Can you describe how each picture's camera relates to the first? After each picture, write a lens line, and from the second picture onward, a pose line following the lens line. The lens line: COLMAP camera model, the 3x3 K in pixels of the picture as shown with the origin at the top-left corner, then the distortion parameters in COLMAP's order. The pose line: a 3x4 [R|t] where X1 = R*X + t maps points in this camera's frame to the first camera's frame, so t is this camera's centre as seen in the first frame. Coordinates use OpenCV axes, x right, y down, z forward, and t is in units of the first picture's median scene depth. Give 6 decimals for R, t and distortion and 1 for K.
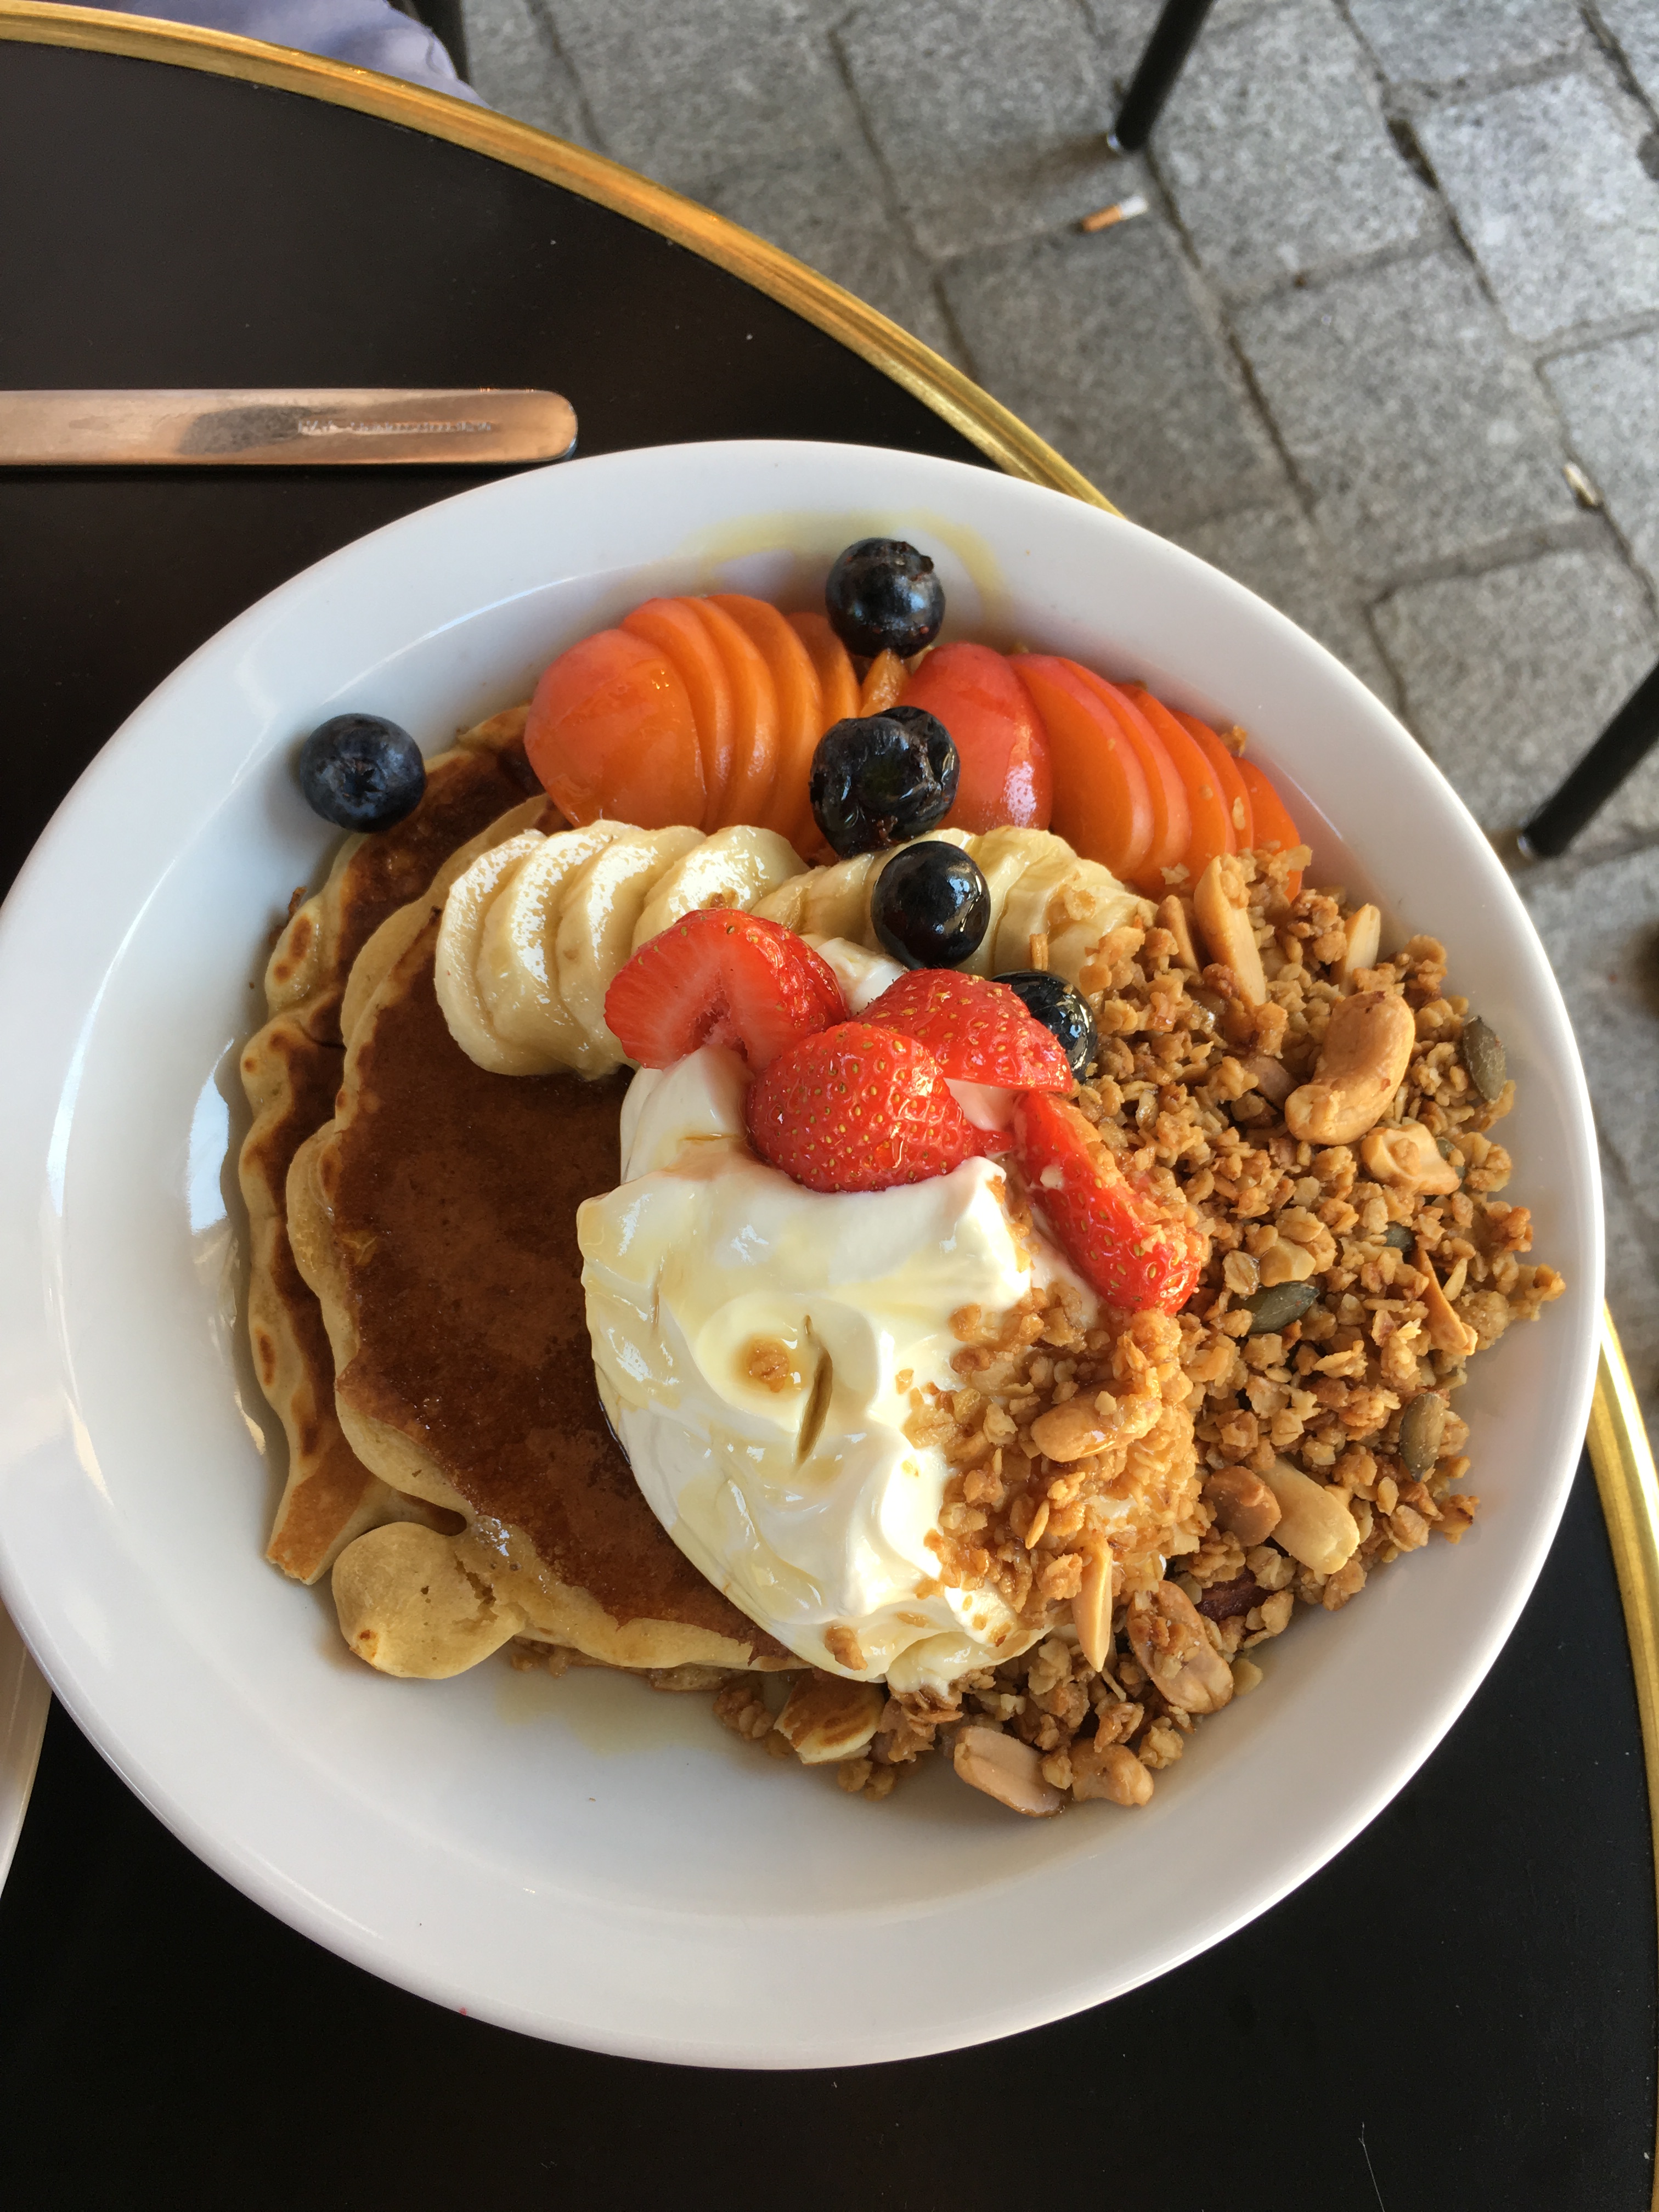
lens RADIAL K [[1817.9, 0, 829.5], [0, 1817.9, 1106.0], [0, 0, 1]] dist [0.080914, -0.103040]
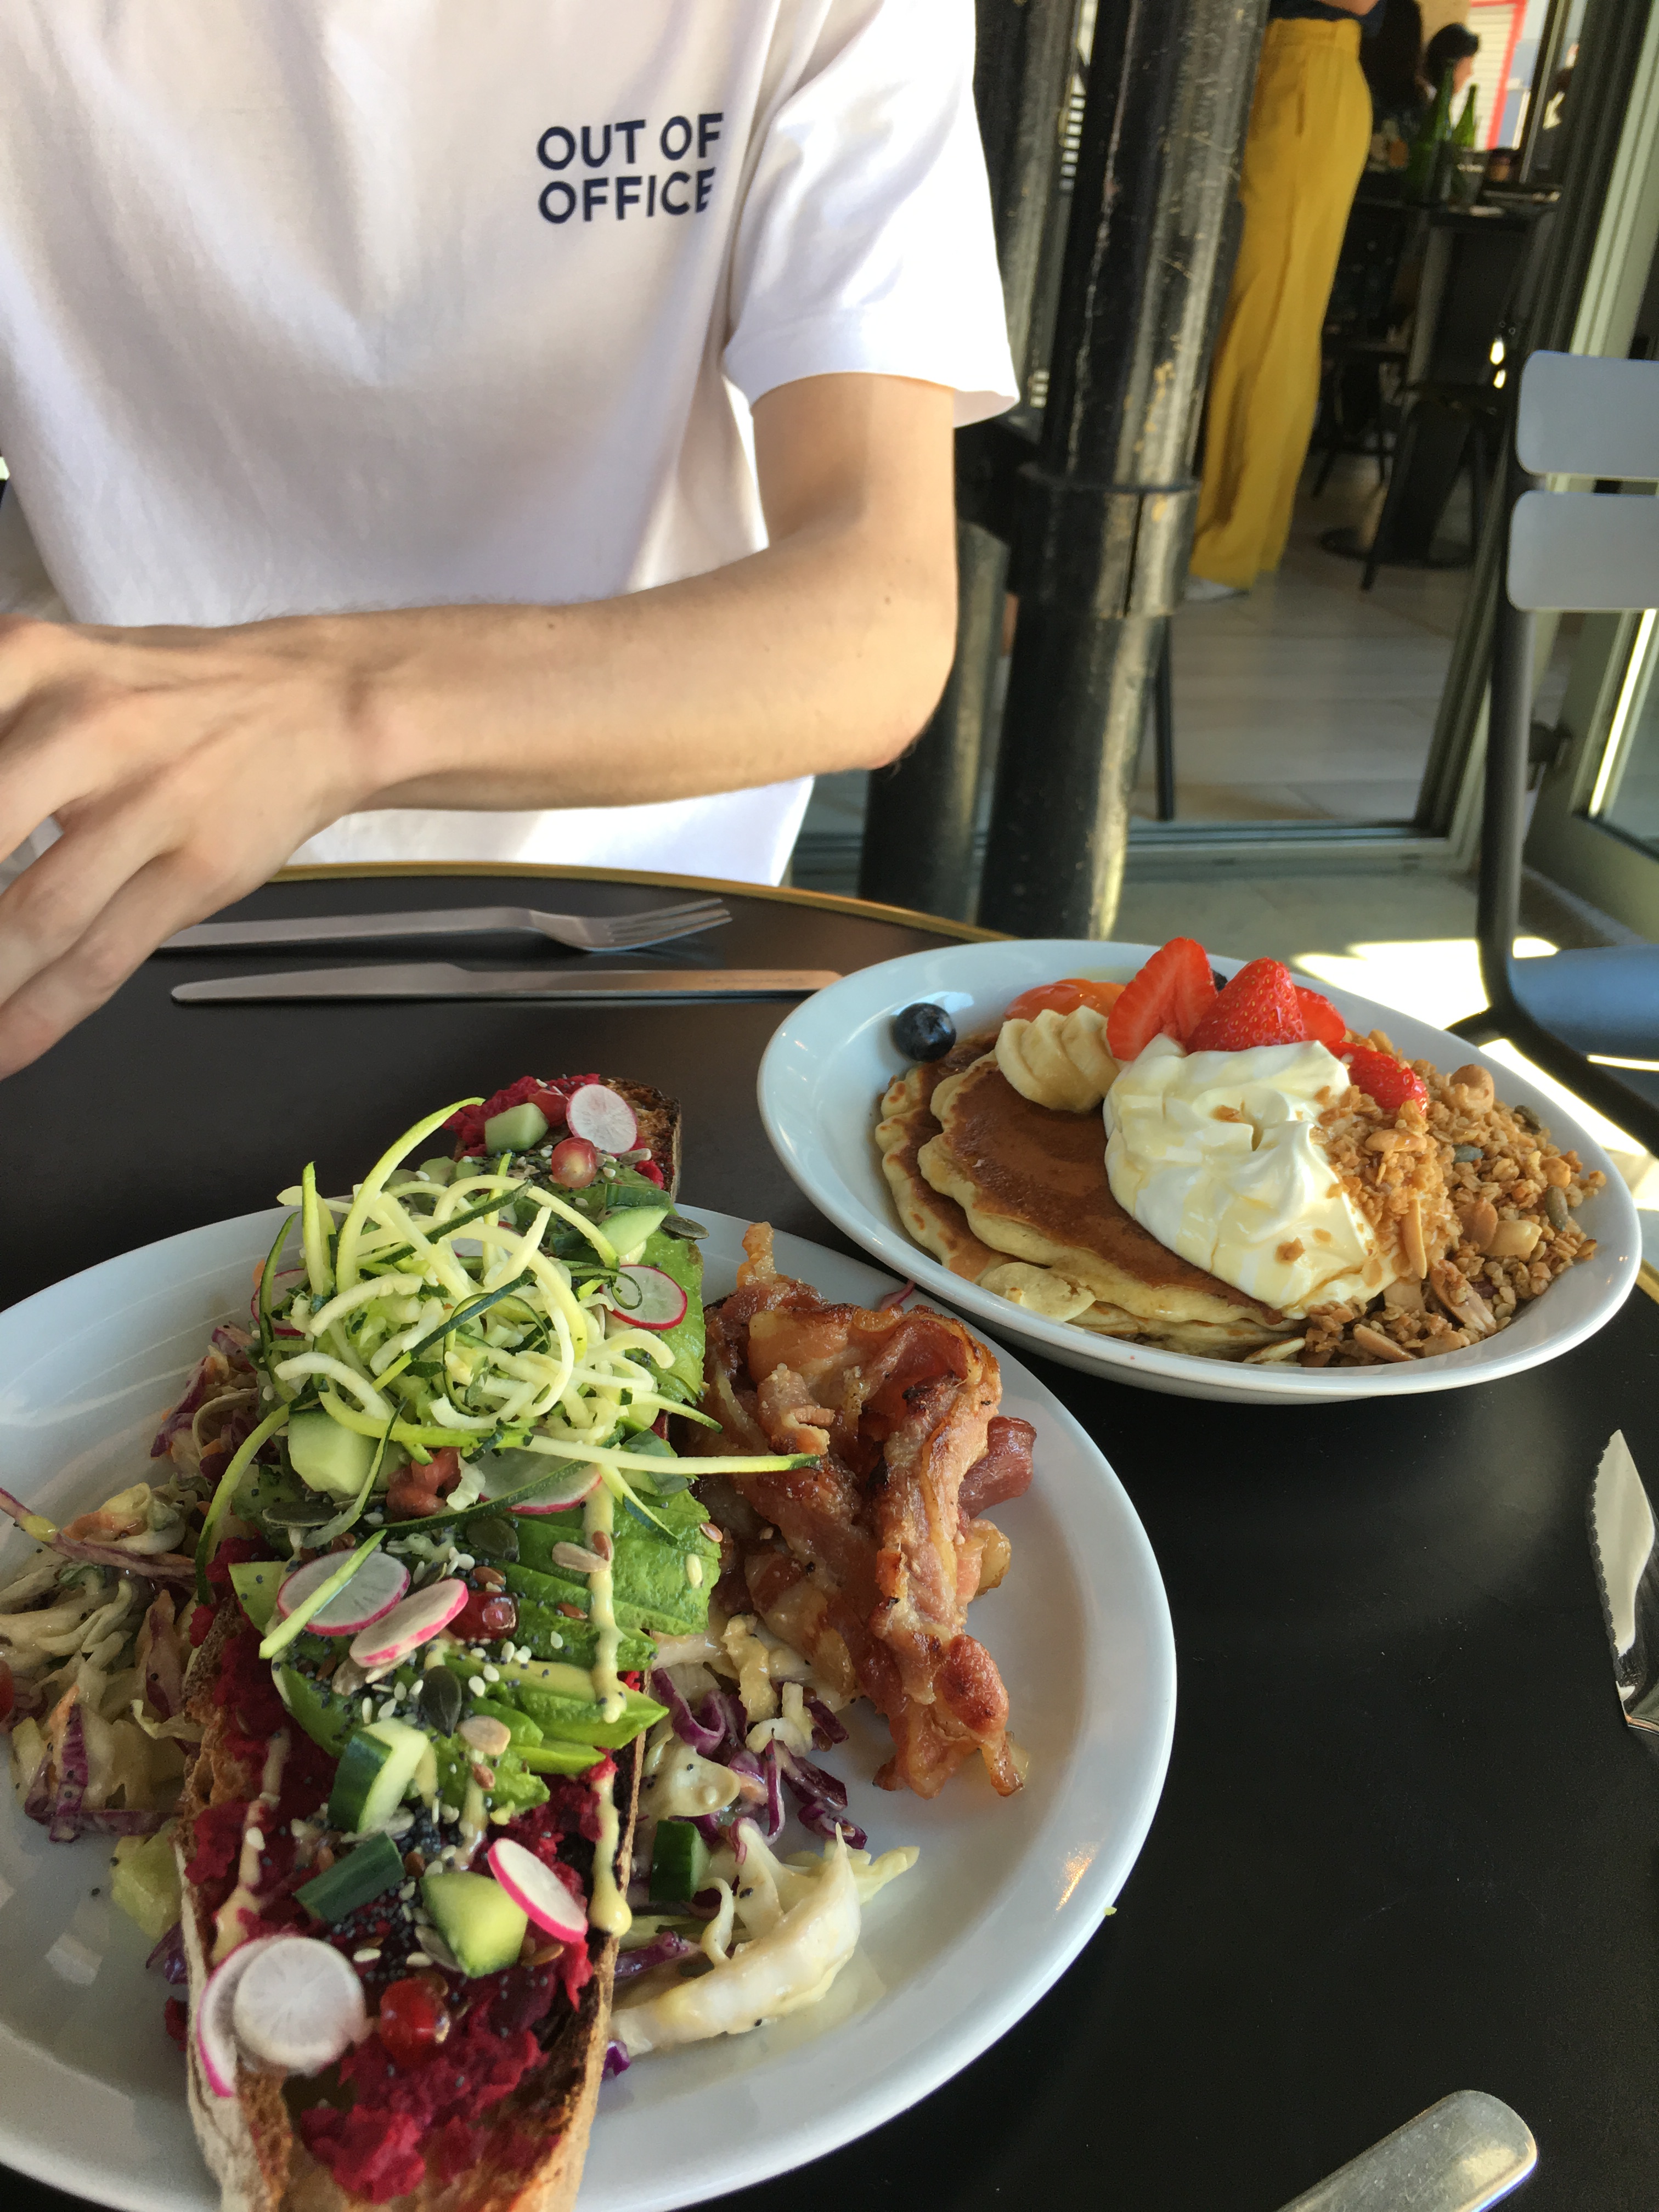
lens RADIAL K [[1817.9, 0, 829.5], [0, 1817.9, 1106.0], [0, 0, 1]] dist [0.080914, -0.103040]
pose [[0.996142, 0.034448, 0.080707, -0.598108], [0.031011, 0.722185, -0.691004, 1.420172], [-0.082089, 0.690841, 0.718331, -0.391931]]
